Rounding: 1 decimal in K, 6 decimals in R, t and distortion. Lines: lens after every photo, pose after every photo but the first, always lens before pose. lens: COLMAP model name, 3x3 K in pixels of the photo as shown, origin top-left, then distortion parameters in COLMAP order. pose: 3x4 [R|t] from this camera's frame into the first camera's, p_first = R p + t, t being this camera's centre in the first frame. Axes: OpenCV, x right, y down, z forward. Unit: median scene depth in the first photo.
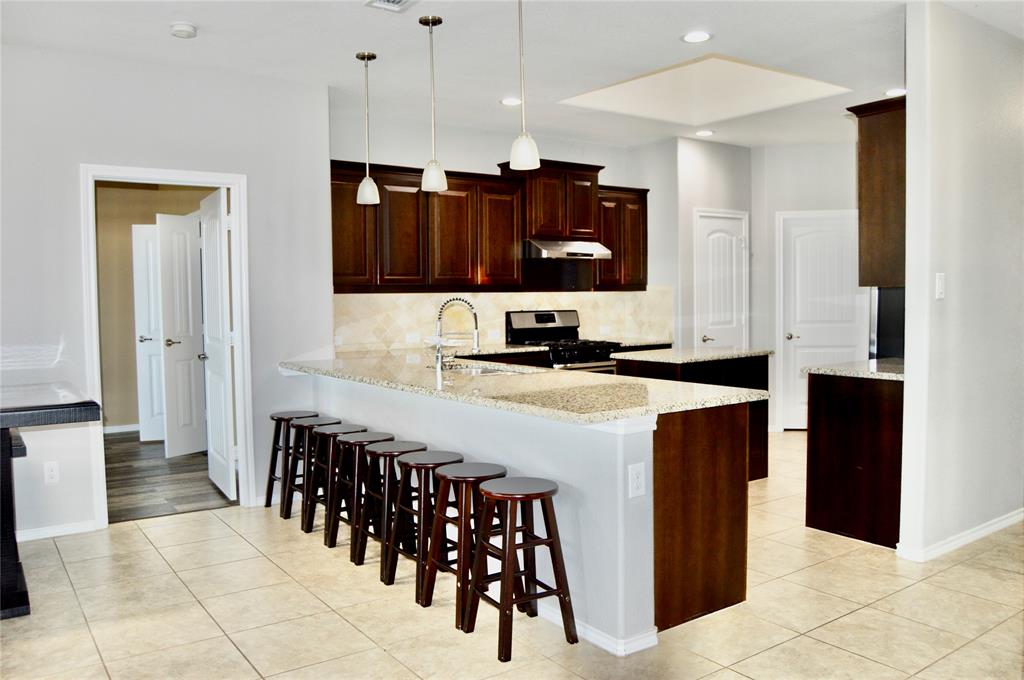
lens RADIAL K [[810.0, 0, 512.0], [0, 810.0, 340.0], [0, 0, 1]] dist [-0.076910, 0.013724]
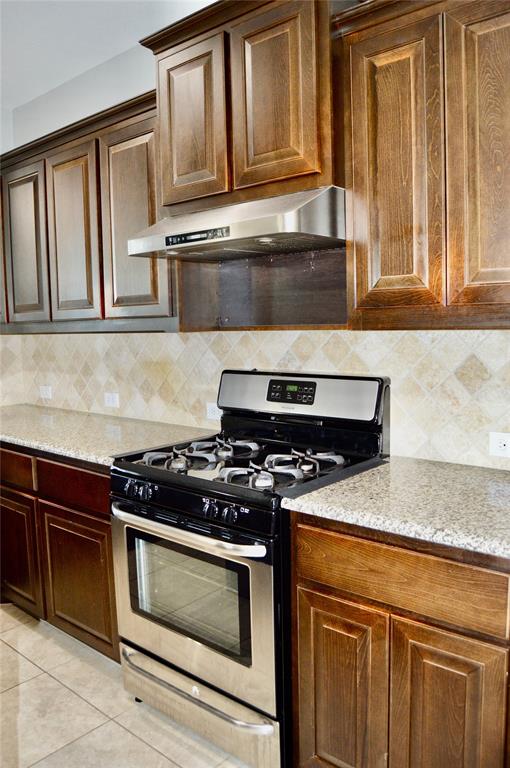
lens RADIAL K [[607.5, 0, 255.0], [0, 607.5, 384.0], [0, 0, 1]] dist [-0.076910, 0.013724]
pose [[0.246280, 0.100255, -0.963999, 0.376679], [-0.032570, 0.994930, 0.095150, -0.065876], [0.968651, 0.007964, 0.248297, 0.974731]]
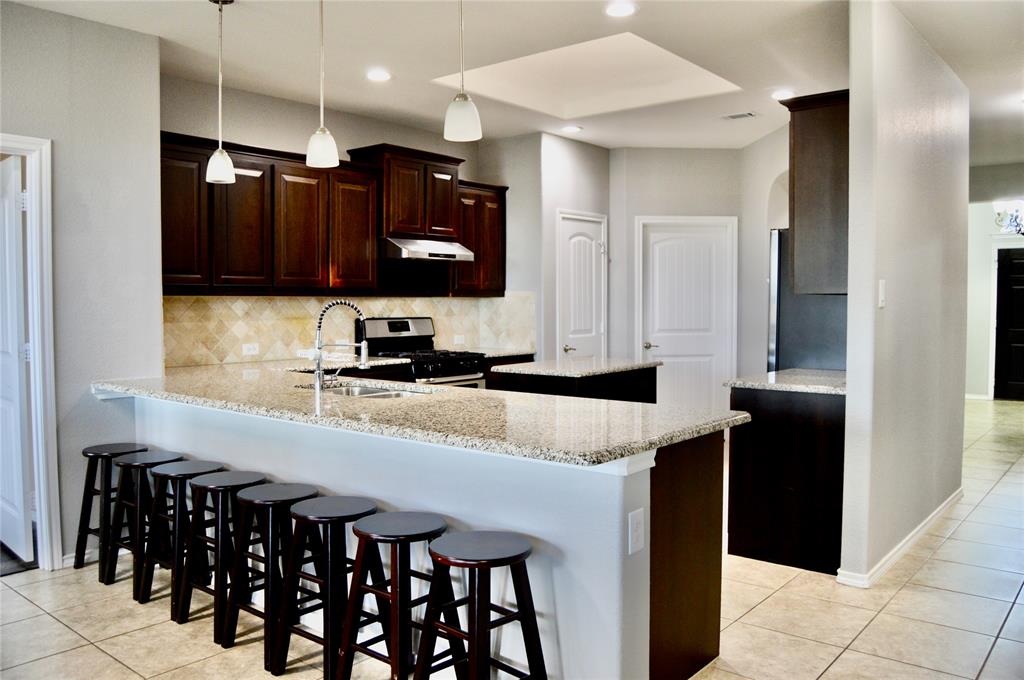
lens RADIAL K [[810.0, 0, 512.0], [0, 810.0, 340.0], [0, 0, 1]] dist [-0.076910, 0.013724]
pose [[0.965095, -0.001854, 0.261893, -0.077716], [0.004347, 0.999951, -0.008940, -0.003676], [-0.261863, 0.009766, 0.965056, 0.118685]]
